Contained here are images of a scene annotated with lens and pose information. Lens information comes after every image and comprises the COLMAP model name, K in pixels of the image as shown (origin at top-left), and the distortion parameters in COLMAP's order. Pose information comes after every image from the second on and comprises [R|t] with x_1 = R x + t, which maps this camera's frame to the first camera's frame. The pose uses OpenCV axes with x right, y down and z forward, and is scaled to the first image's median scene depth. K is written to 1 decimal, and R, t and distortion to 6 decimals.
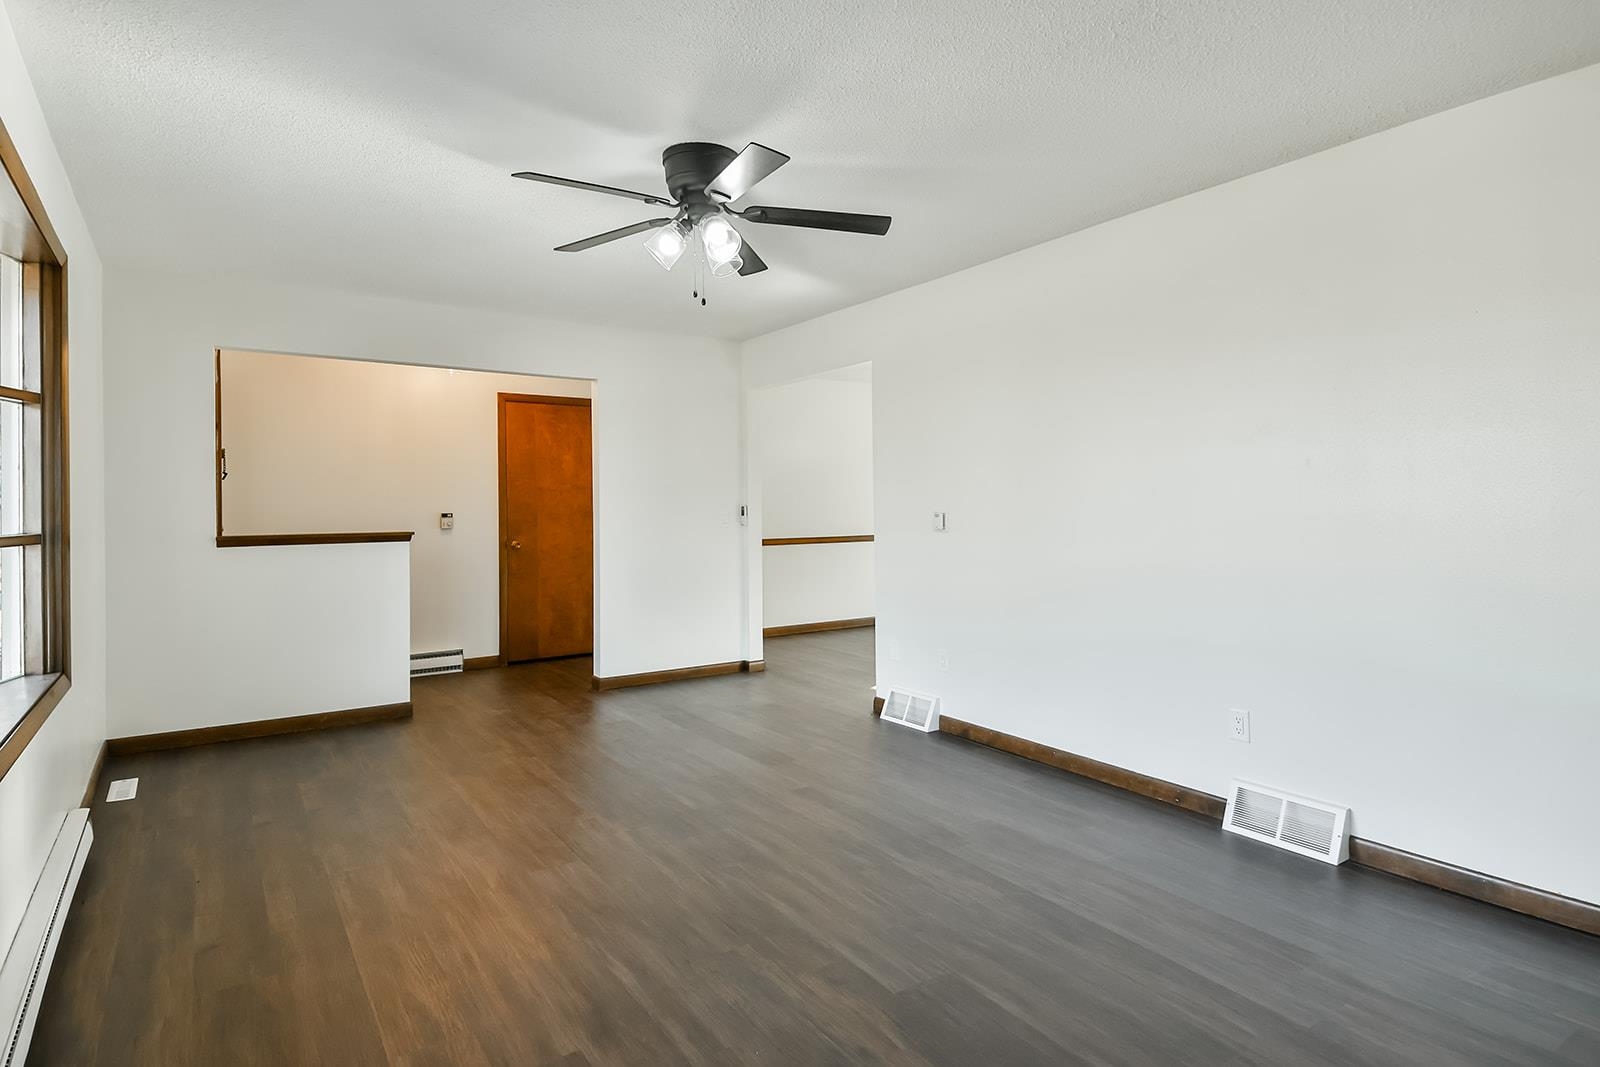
lens RADIAL K [[857.5, 0, 807.1], [0, 857.5, 513.4], [0, 0, 1]] dist [0.088911, -0.055421]
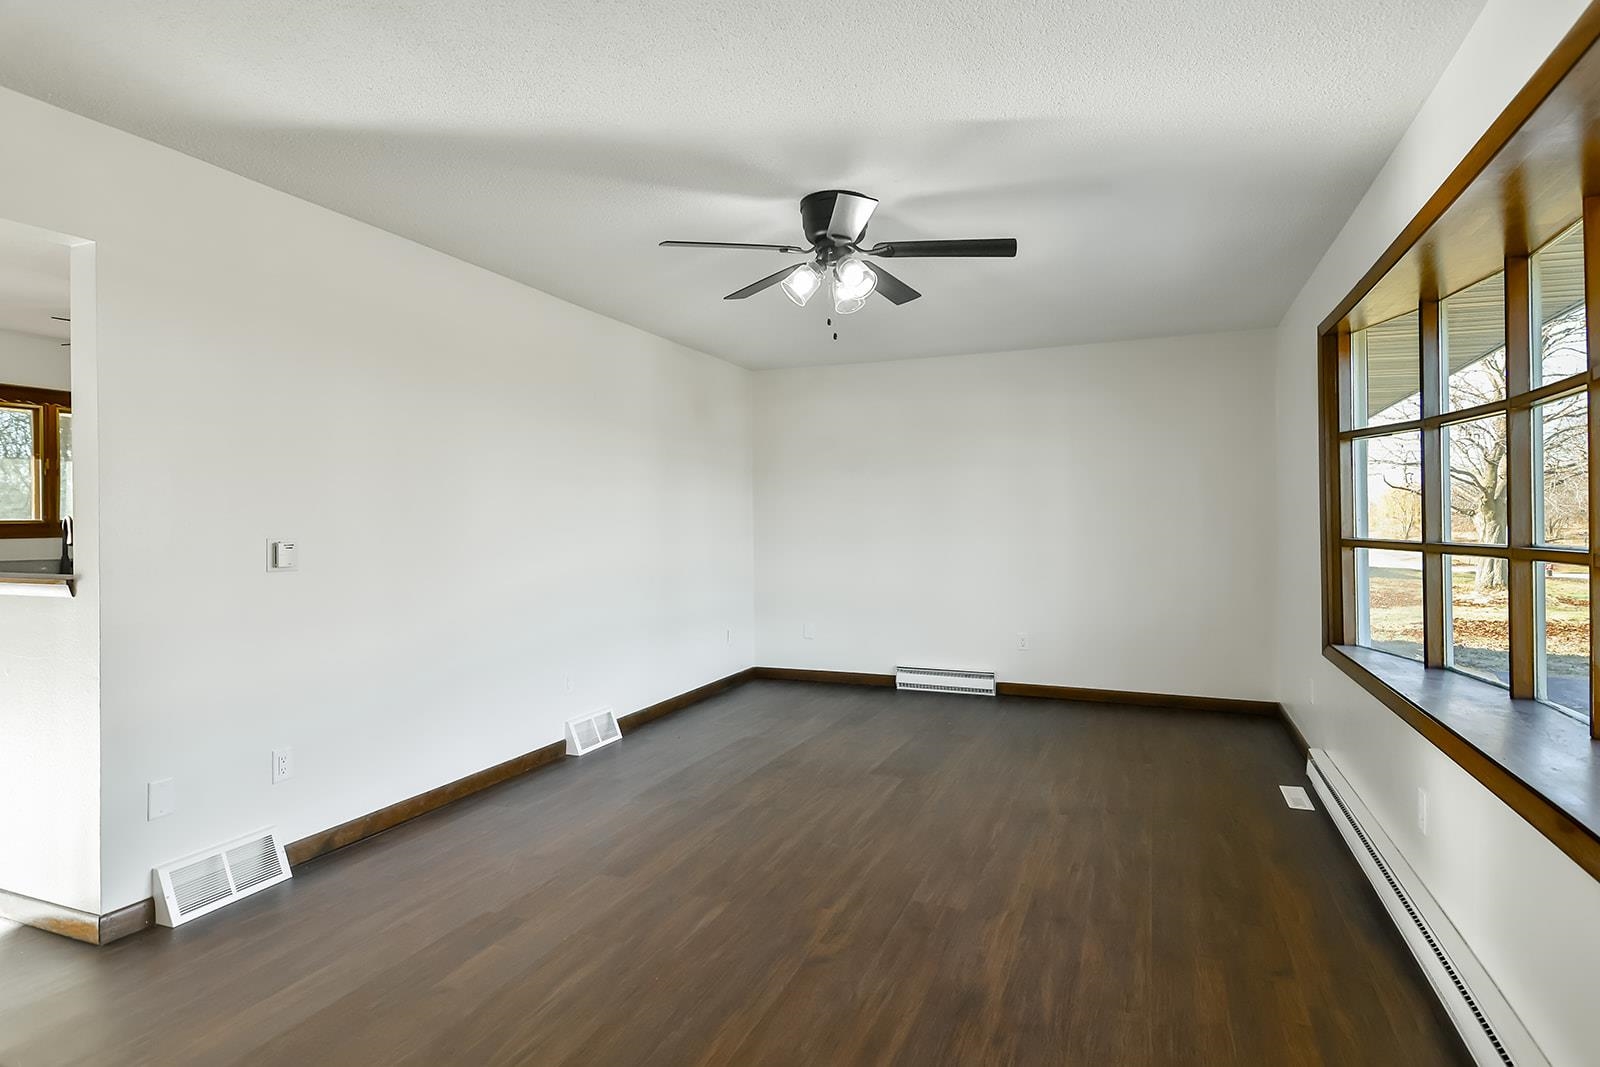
lens RADIAL K [[857.5, 0, 807.1], [0, 857.5, 513.4], [0, 0, 1]] dist [0.088911, -0.055421]
pose [[-0.555474, 0.018140, 0.831336, -0.852986], [0.022461, 0.999725, -0.006806, -0.011718], [-0.831231, 0.014892, -0.555728, 1.394185]]
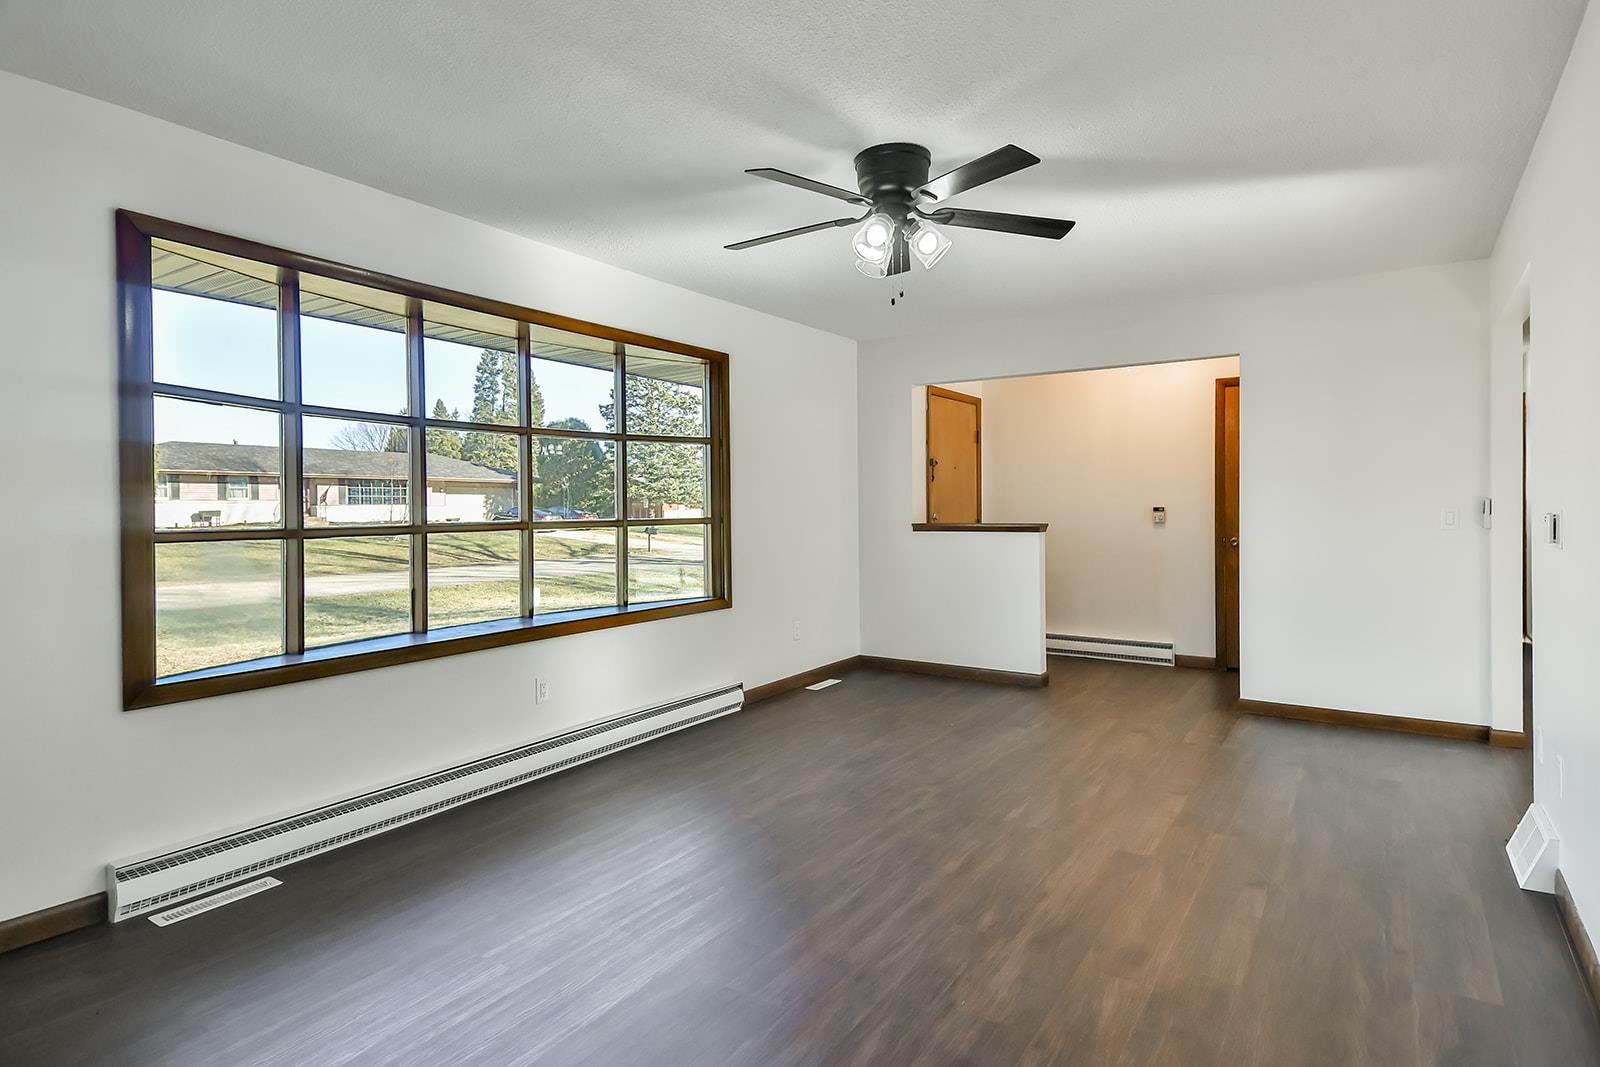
lens RADIAL K [[857.5, 0, 807.1], [0, 857.5, 513.4], [0, 0, 1]] dist [0.088911, -0.055421]
pose [[0.384914, 0.011756, -0.922878, 0.668303], [-0.003653, 0.999930, 0.011214, -0.004683], [0.922945, -0.000945, 0.384930, 0.439261]]
